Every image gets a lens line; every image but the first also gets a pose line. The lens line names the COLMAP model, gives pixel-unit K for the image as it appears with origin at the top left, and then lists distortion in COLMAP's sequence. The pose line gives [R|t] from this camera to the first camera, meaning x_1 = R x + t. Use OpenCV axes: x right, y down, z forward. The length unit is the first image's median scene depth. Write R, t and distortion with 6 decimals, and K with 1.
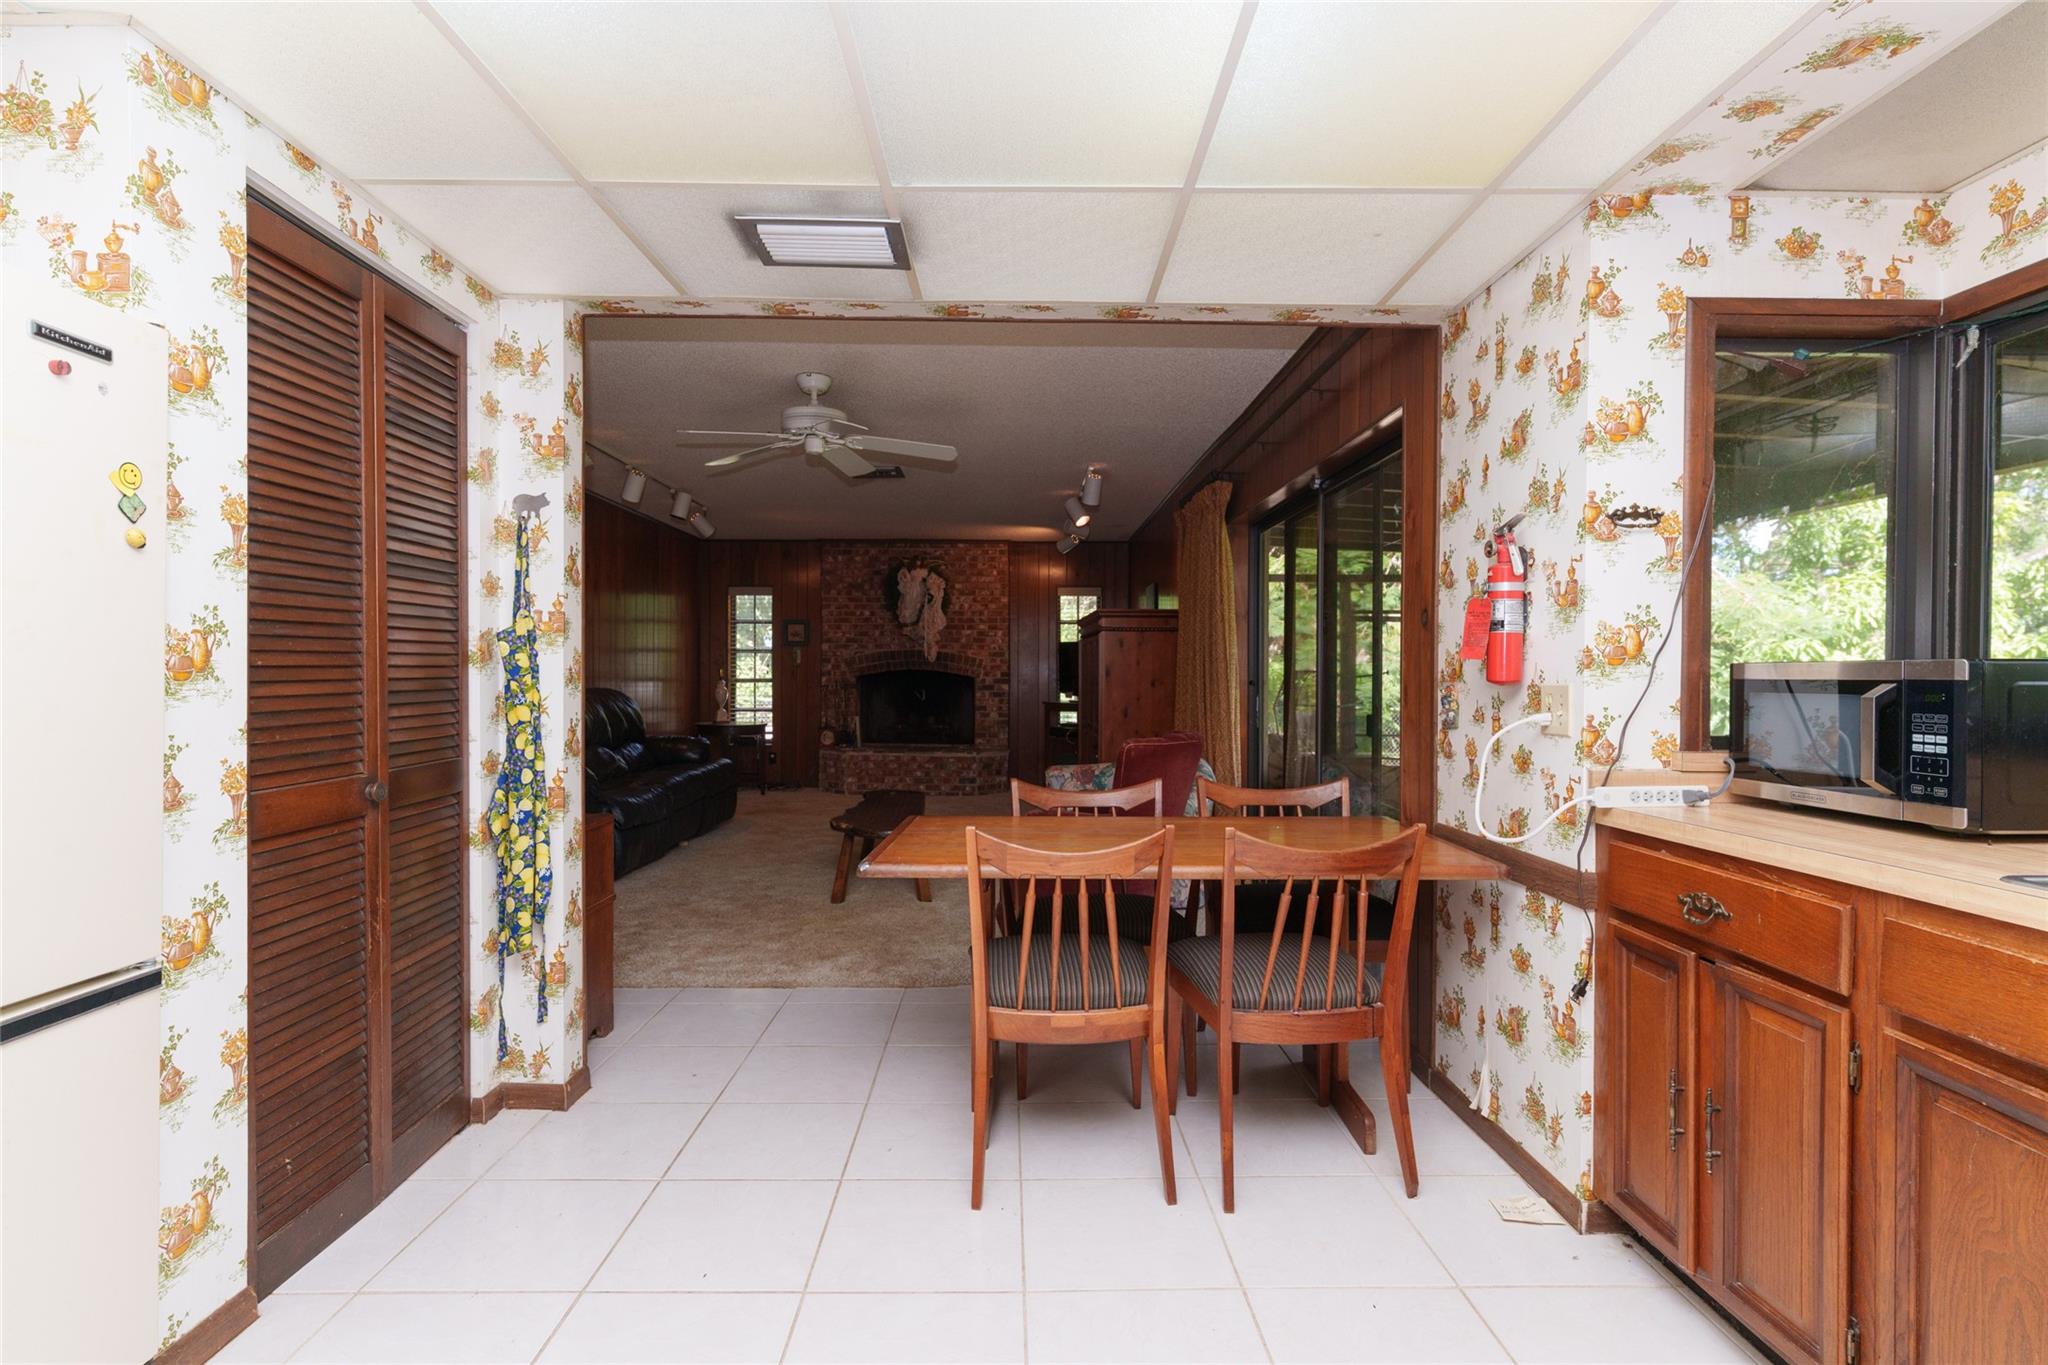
lens RADIAL K [[974.7, 0, 1020.5], [0, 974.7, 680.9], [0, 0, 1]] dist [0.001894, 0.000670]
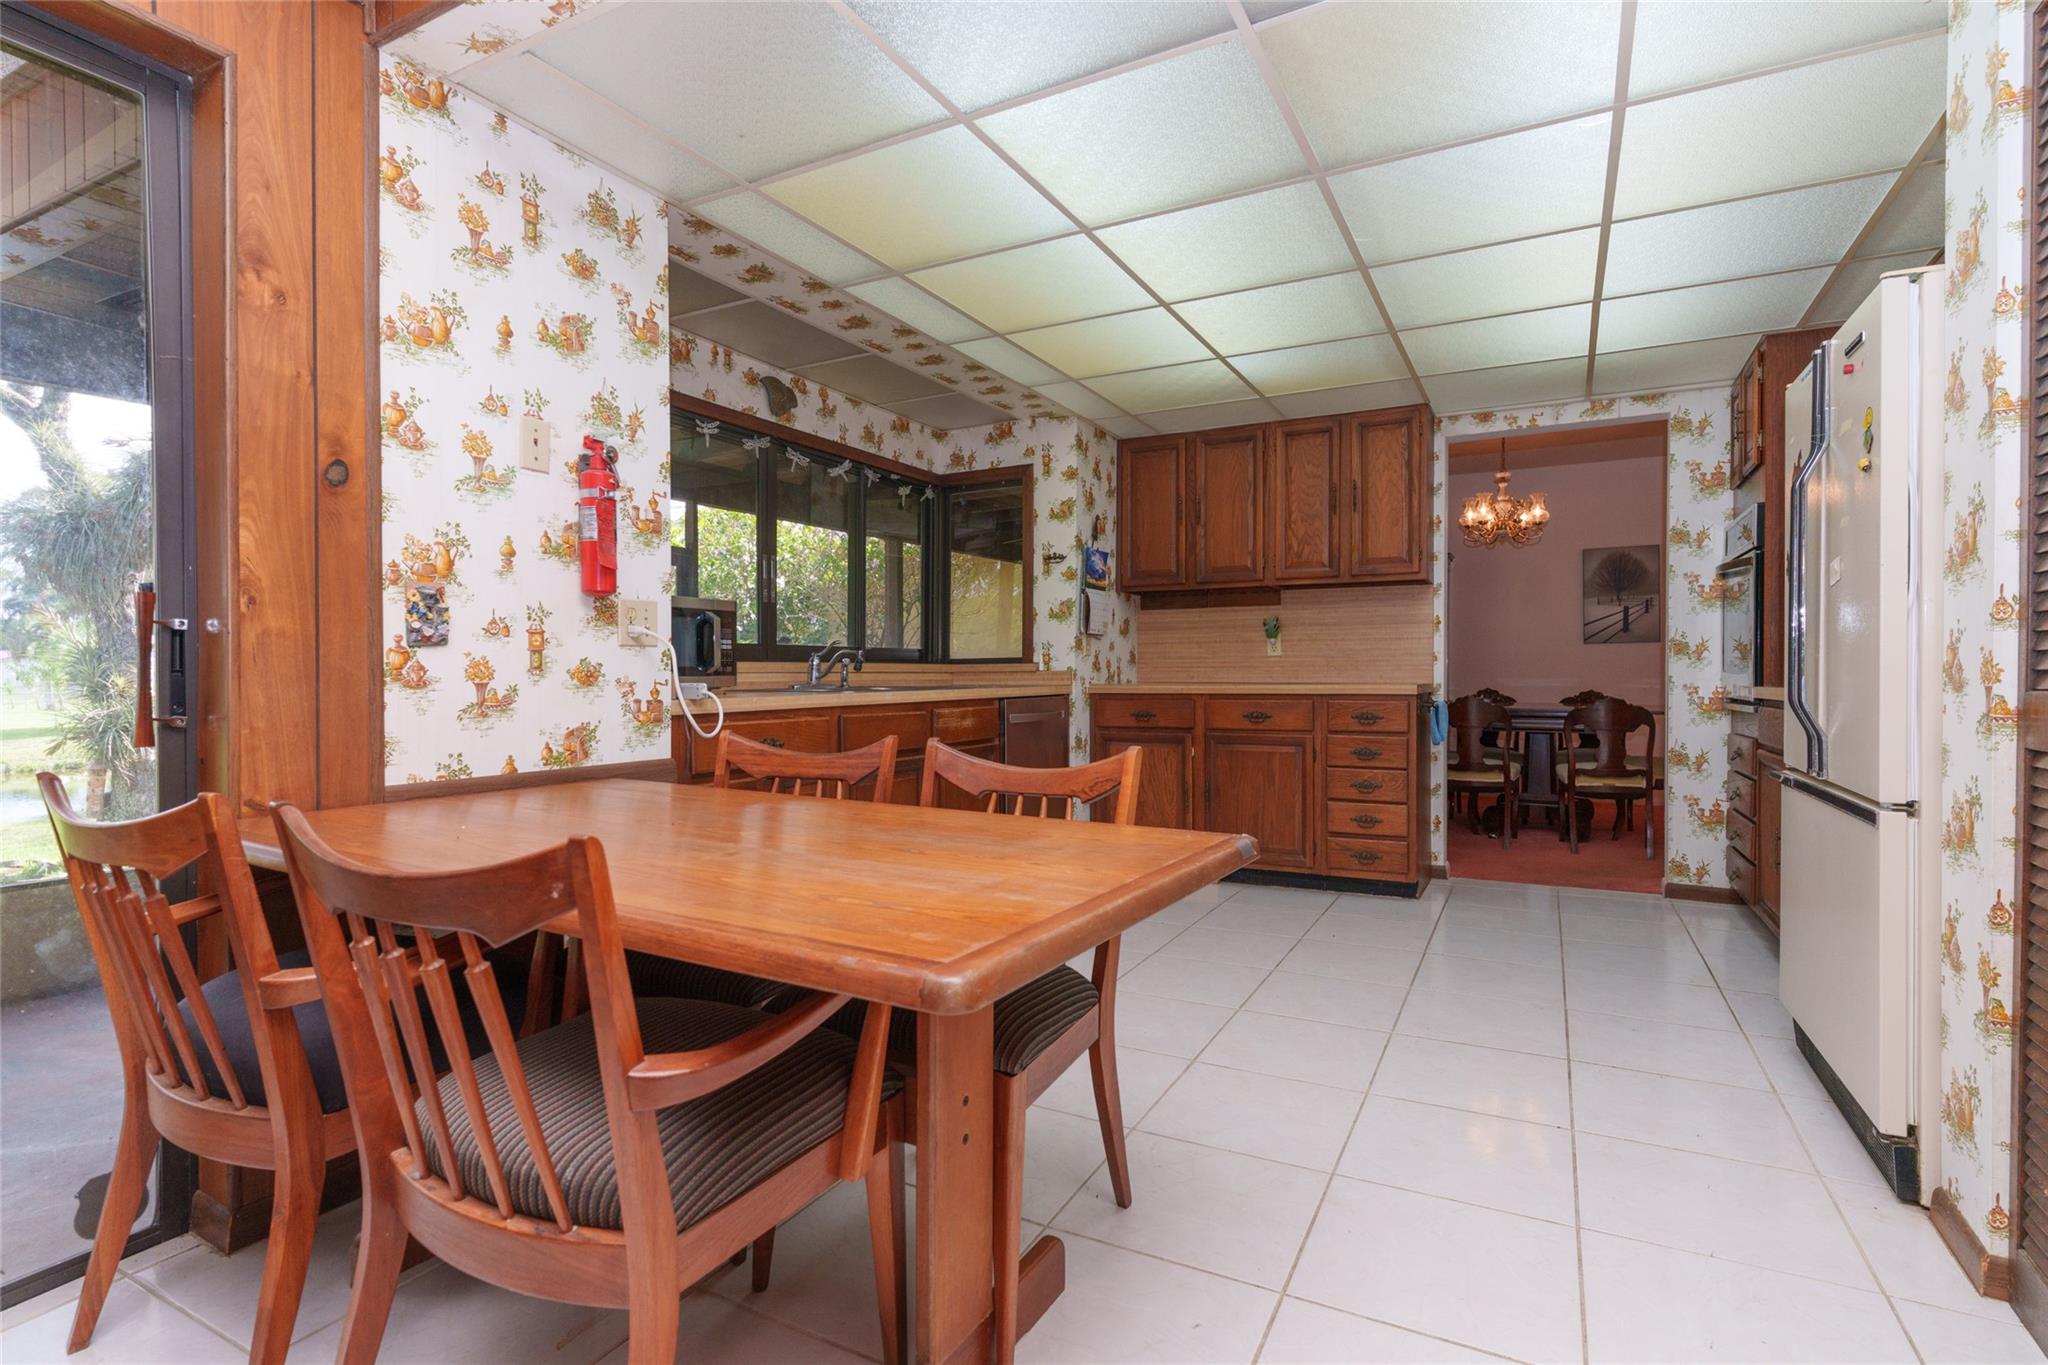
lens RADIAL K [[1019.6, 0, 1005.2], [0, 1019.6, 686.7], [0, 0, 1]] dist [-0.001917, -0.000208]
pose [[-0.867740, -0.008041, 0.496952, -0.353056], [0.000289, 0.999861, 0.016682, 0.075885], [-0.497017, 0.014619, -0.867617, 1.653248]]
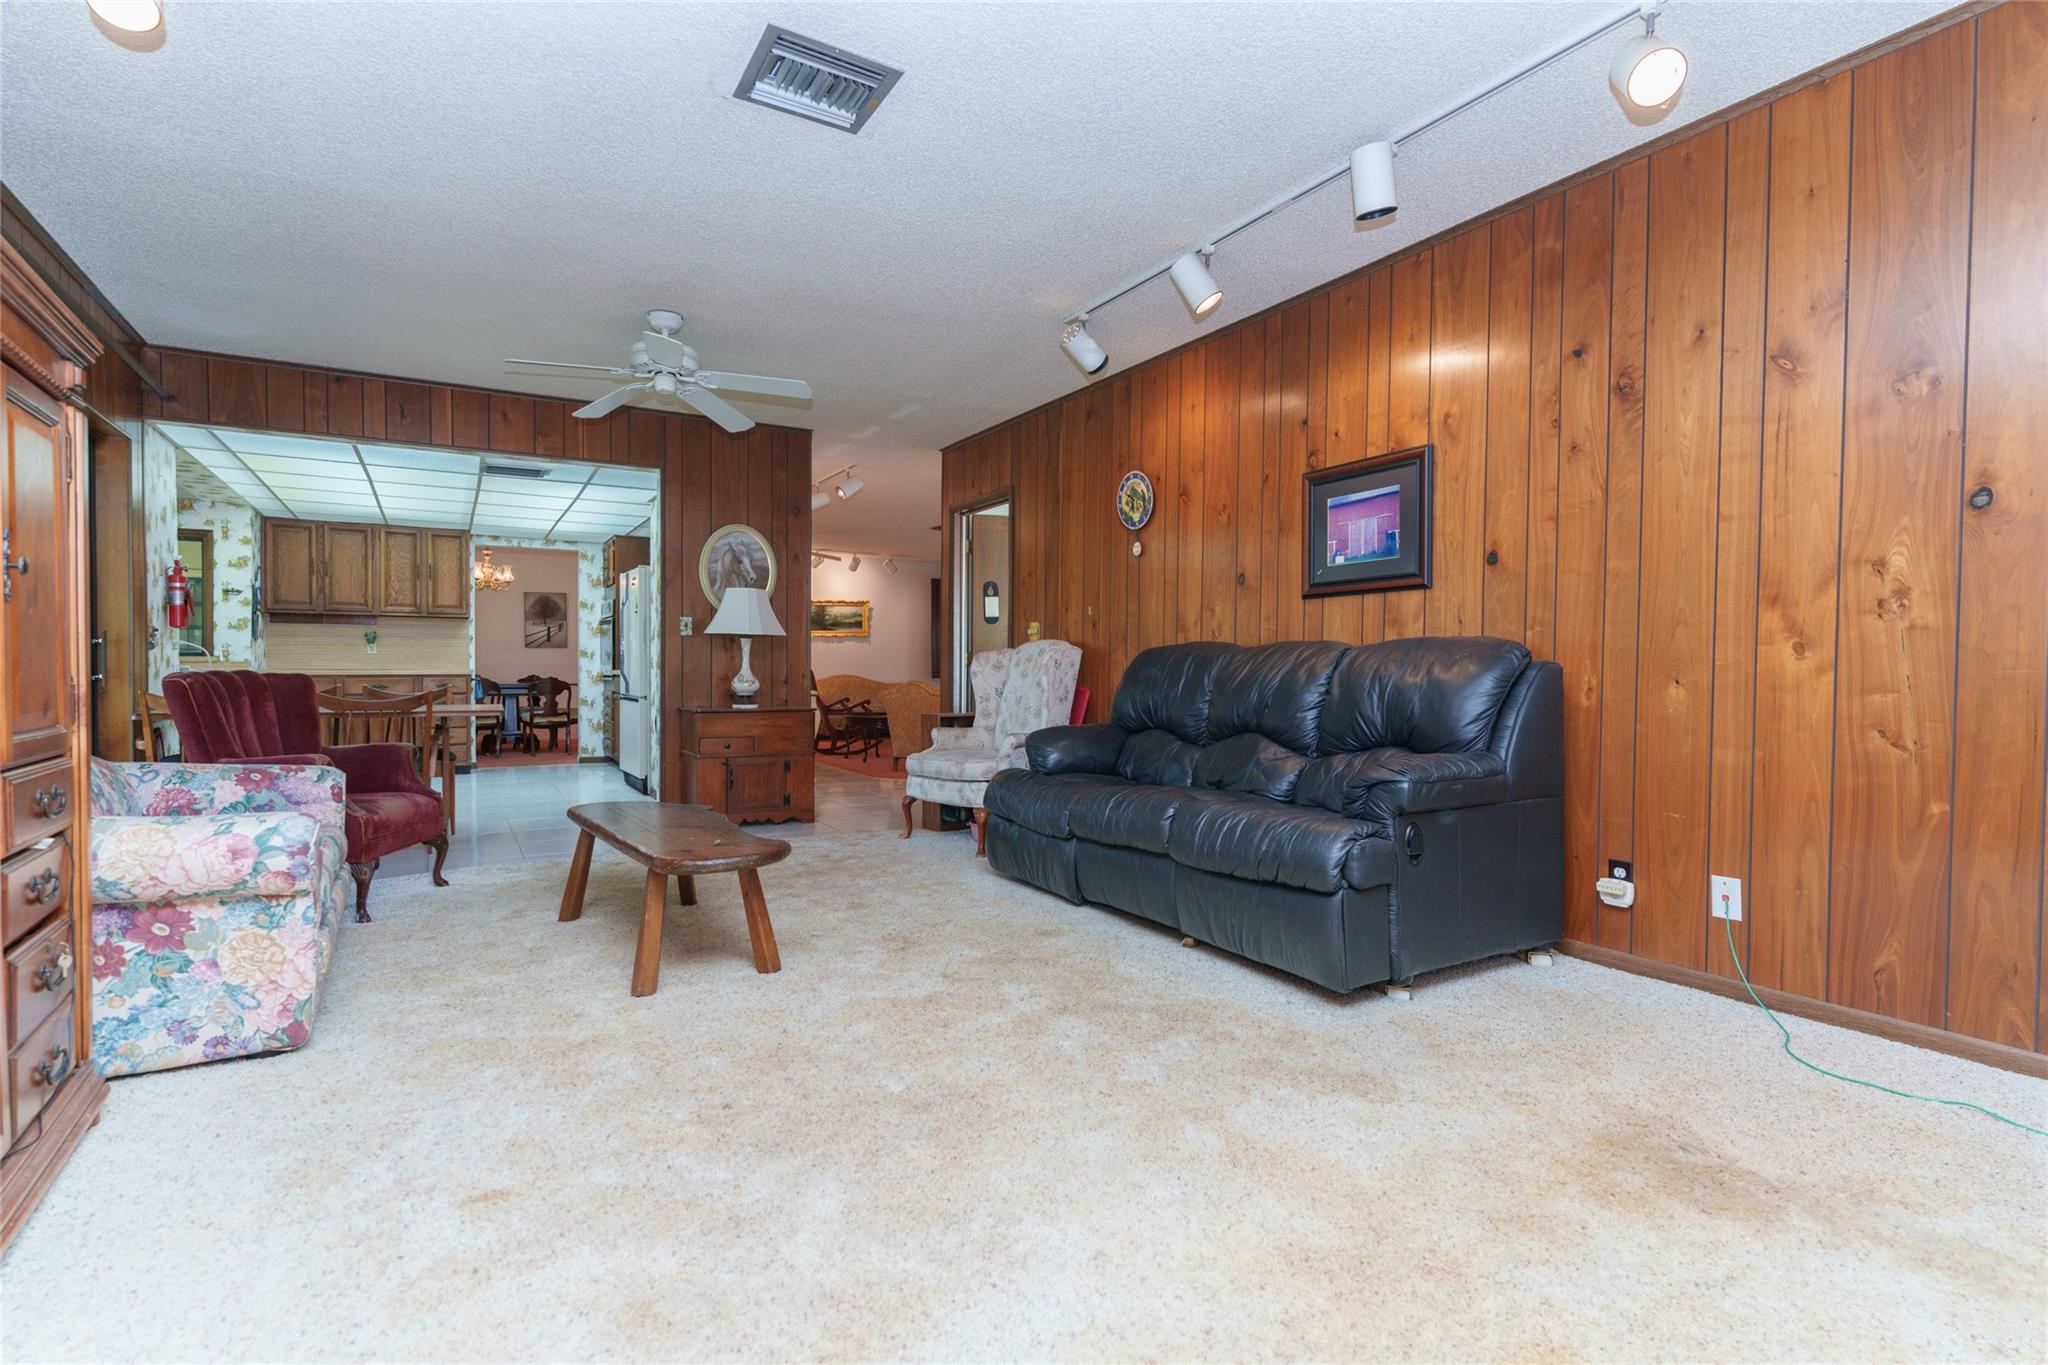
lens RADIAL K [[974.7, 0, 1016.5], [0, 974.7, 681.4], [0, 0, 1]] dist [0.001894, 0.000670]
pose [[-0.875373, -0.000183, -0.483448, -0.112249], [-0.008509, 0.999851, 0.015029, 0.074490], [0.483373, 0.017269, -0.875244, 3.844592]]
